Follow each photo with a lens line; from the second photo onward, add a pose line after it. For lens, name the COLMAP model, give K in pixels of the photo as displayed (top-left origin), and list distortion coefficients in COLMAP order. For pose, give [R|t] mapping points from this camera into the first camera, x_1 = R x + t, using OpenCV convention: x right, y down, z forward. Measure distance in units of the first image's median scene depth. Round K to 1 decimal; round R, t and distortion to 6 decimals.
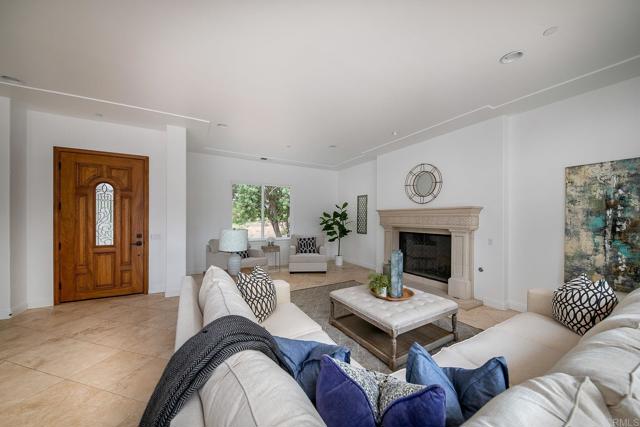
lens RADIAL K [[226.7, 0, 318.9], [0, 226.7, 216.8], [0, 0, 1]] dist [-0.001236, -0.000070]
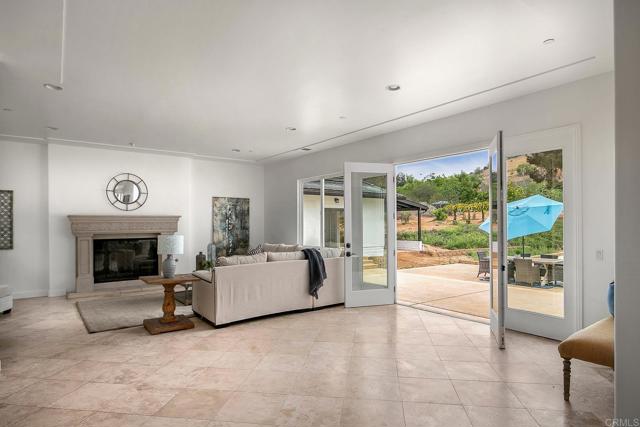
lens RADIAL K [[363.5, 0, 319.6], [0, 363.5, 216.6], [0, 0, 1]] dist [-0.000290, 0.000000]
pose [[-0.111459, 0.010486, 0.993714, -1.705962], [-0.002912, 0.999937, -0.010878, -0.017800], [-0.993765, -0.004106, -0.111421, 0.371720]]
